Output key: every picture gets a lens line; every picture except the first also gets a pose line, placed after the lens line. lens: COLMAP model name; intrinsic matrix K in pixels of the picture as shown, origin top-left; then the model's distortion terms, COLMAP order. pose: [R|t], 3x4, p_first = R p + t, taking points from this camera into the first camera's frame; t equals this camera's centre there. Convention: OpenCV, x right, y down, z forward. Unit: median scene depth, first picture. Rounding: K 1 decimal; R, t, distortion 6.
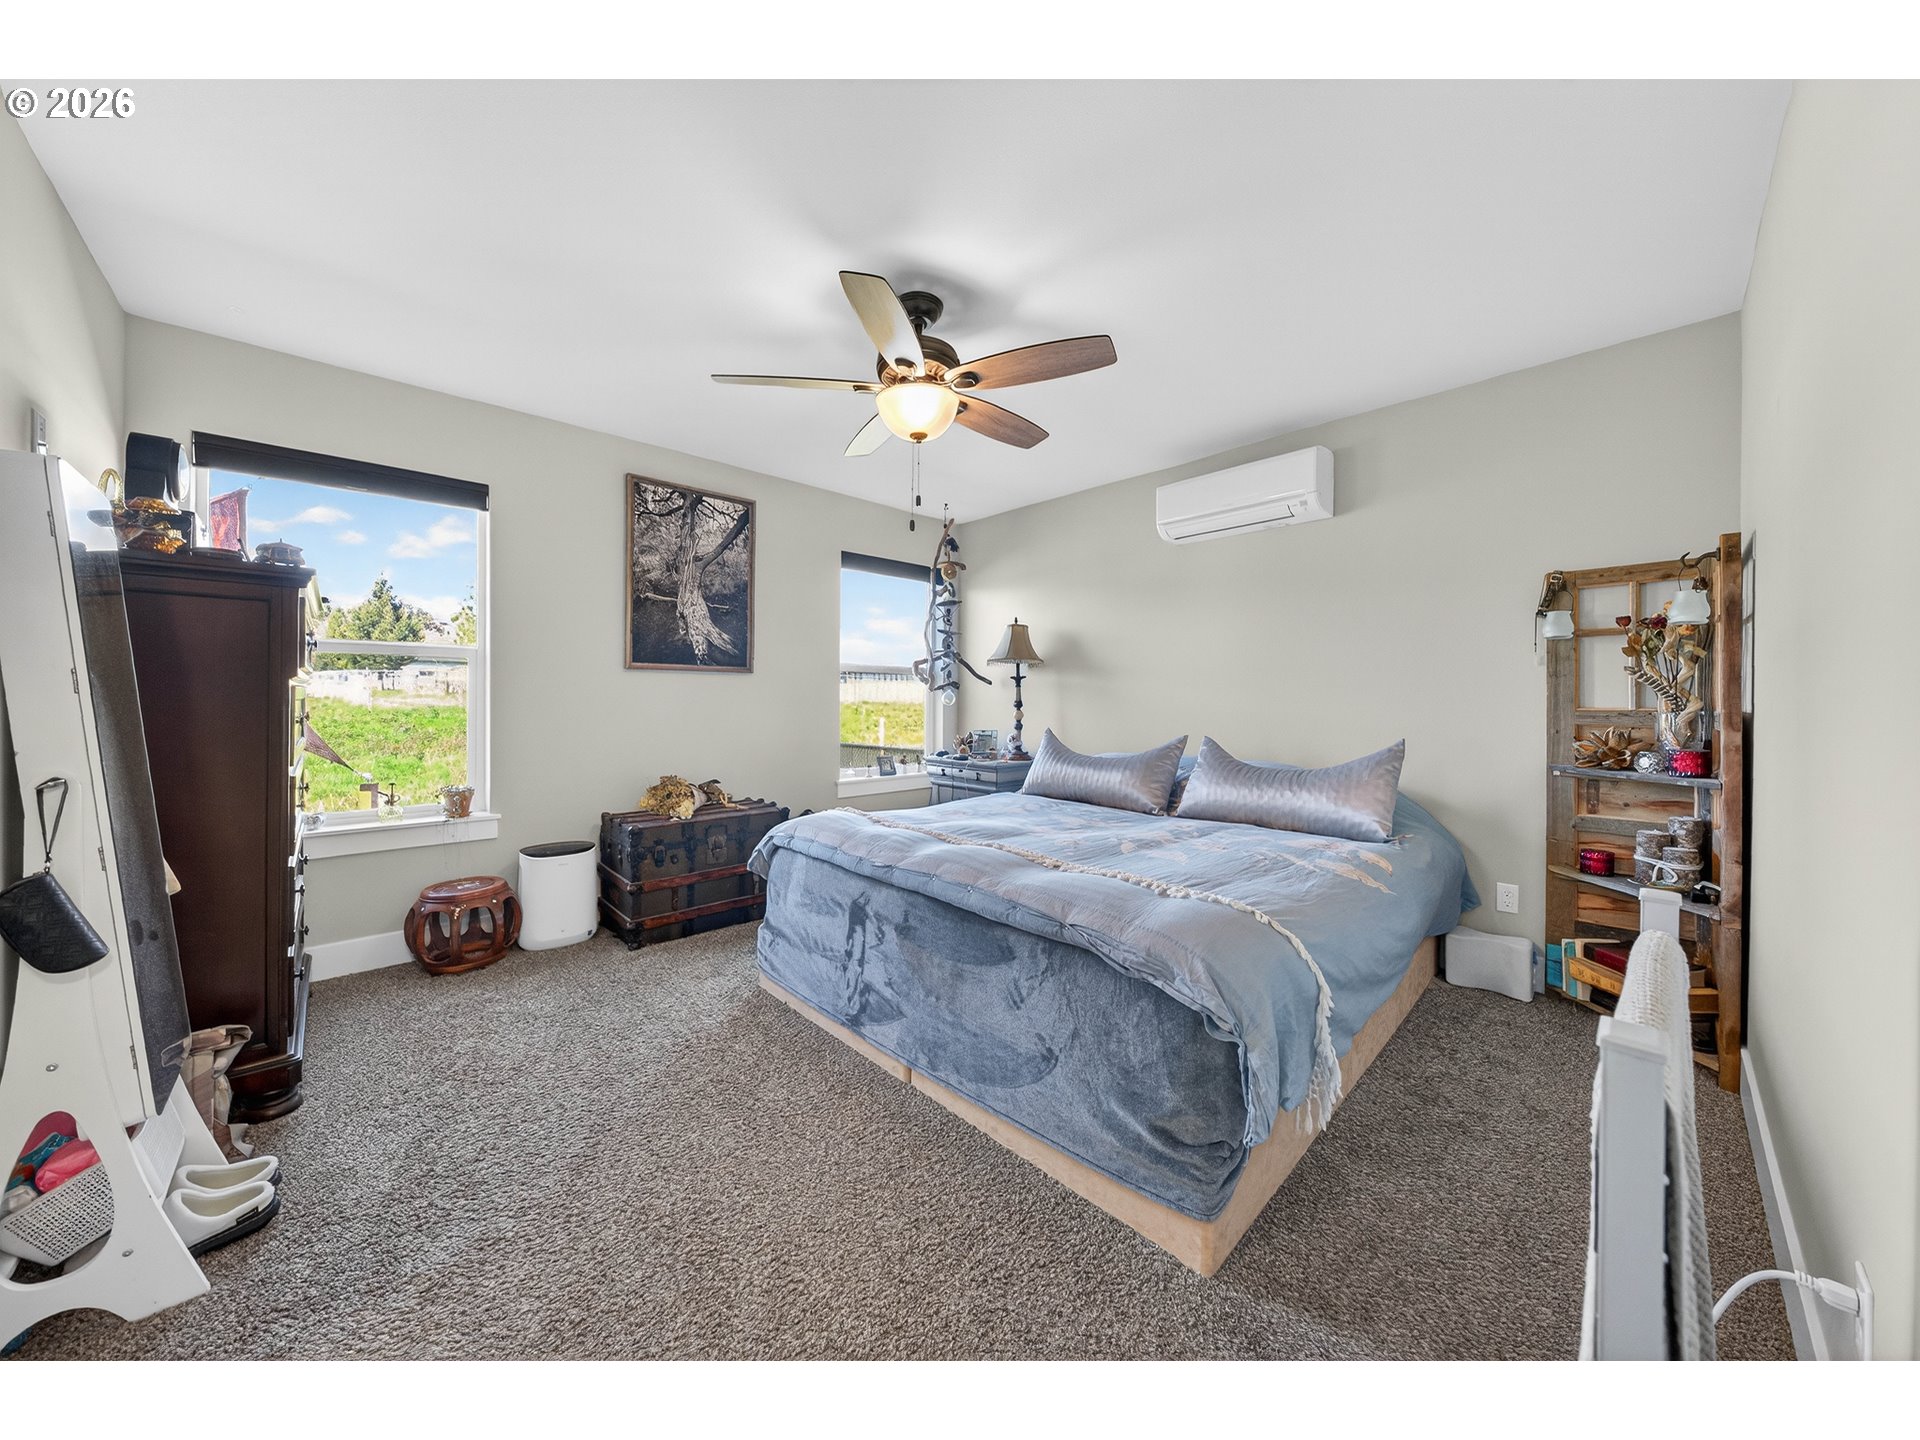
lens RADIAL K [[655.5, 0, 955.8], [0, 655.5, 705.5], [0, 0, 1]] dist [-0.006610, 0.000464]
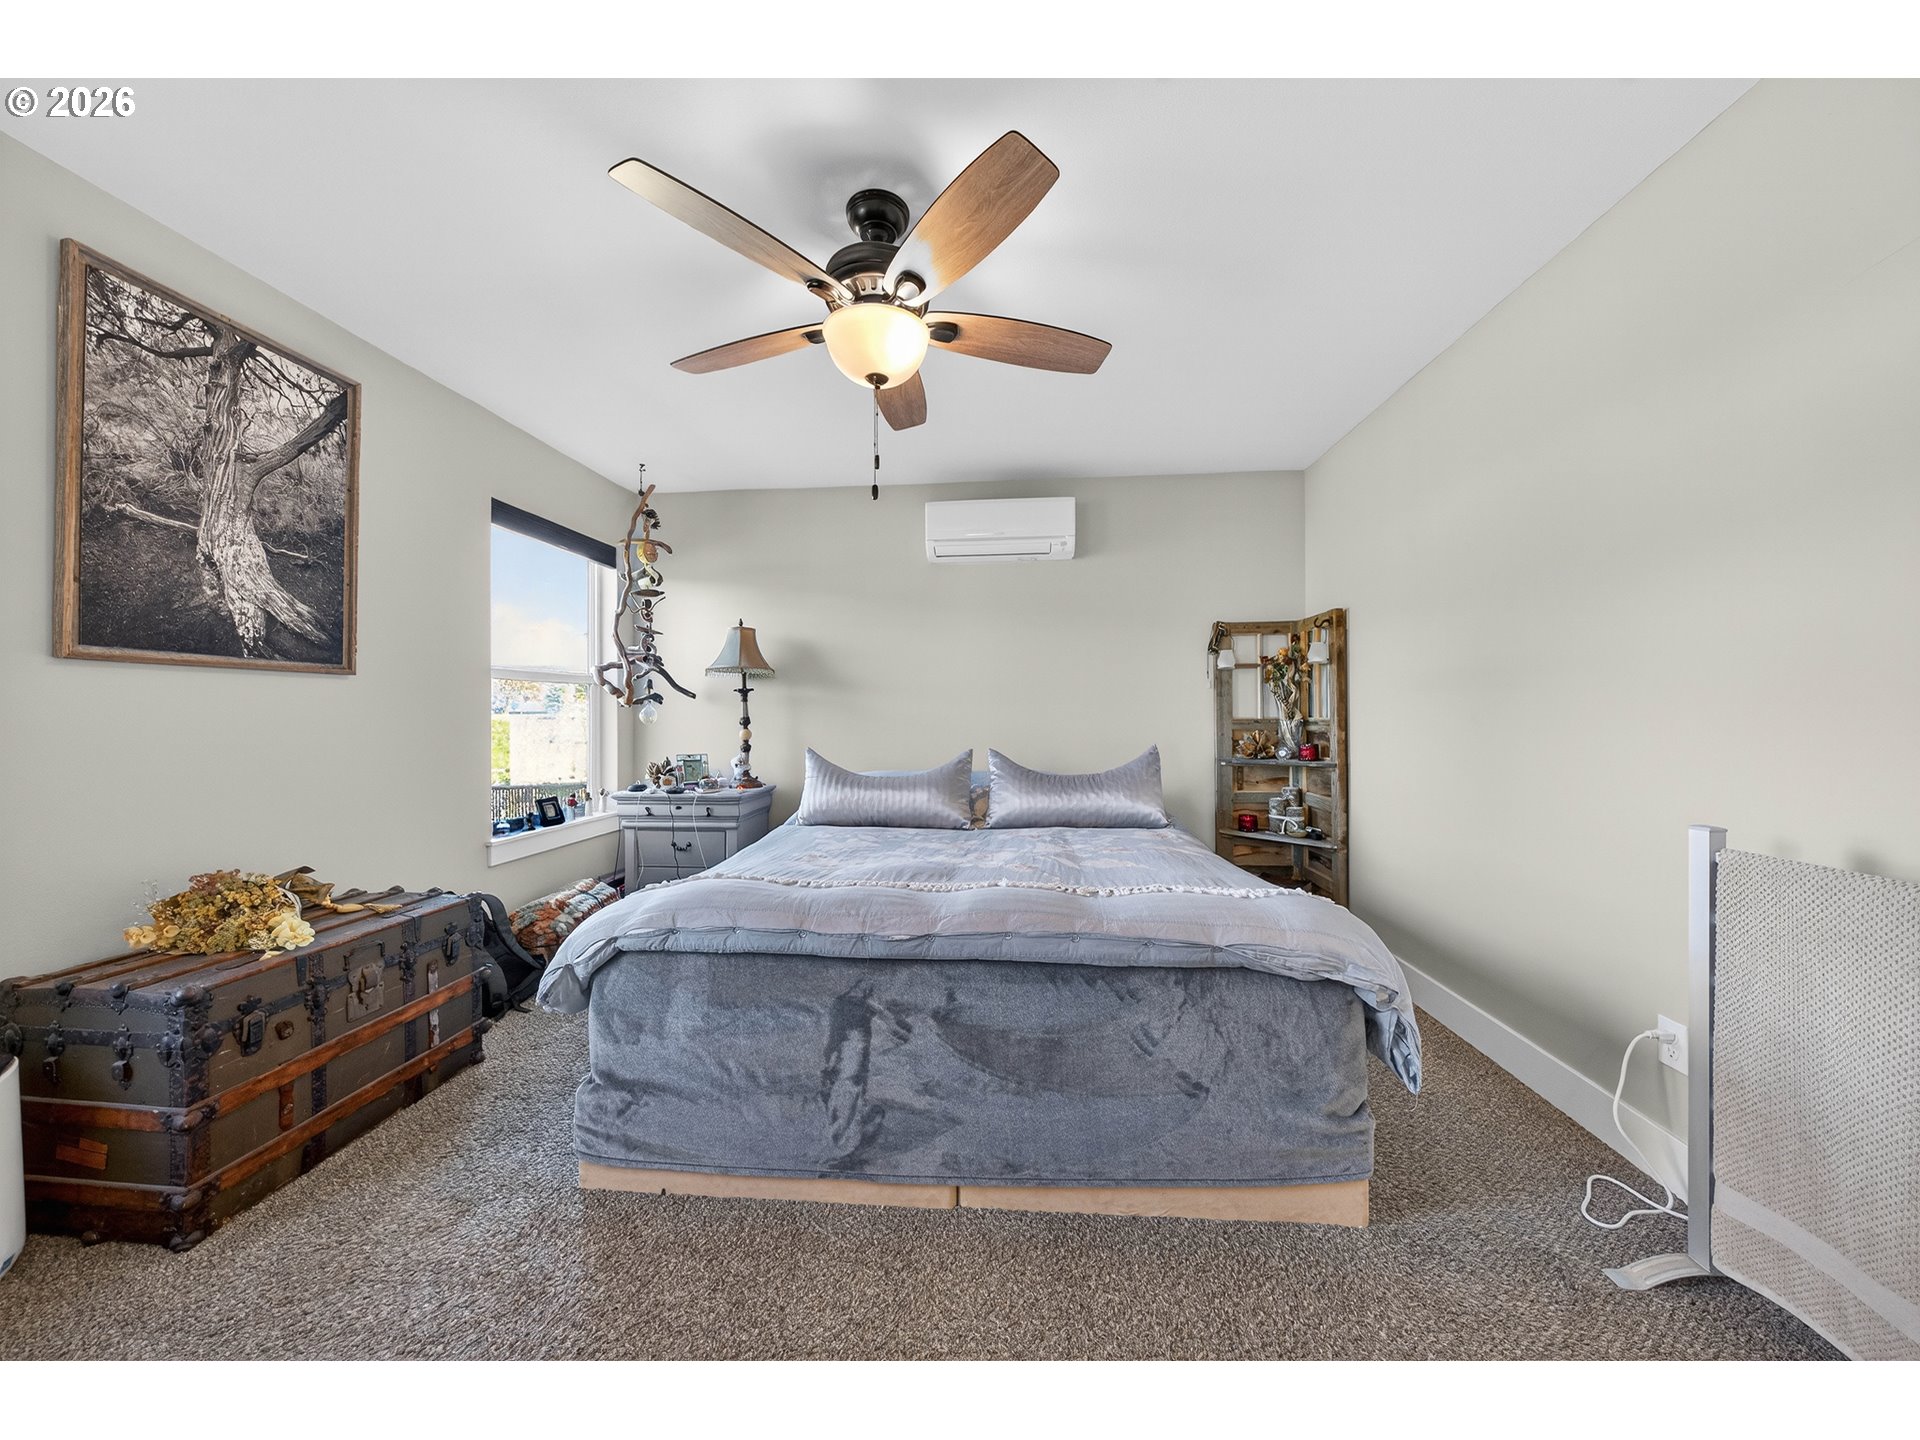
lens RADIAL K [[655.5, 0, 955.9], [0, 655.5, 716.8], [0, 0, 1]] dist [-0.006610, 0.000464]
pose [[0.747847, -0.010305, 0.663791, -0.362675], [0.014820, 0.999889, -0.001175, -0.004568], [-0.663705, 0.010716, 0.747917, 0.254760]]
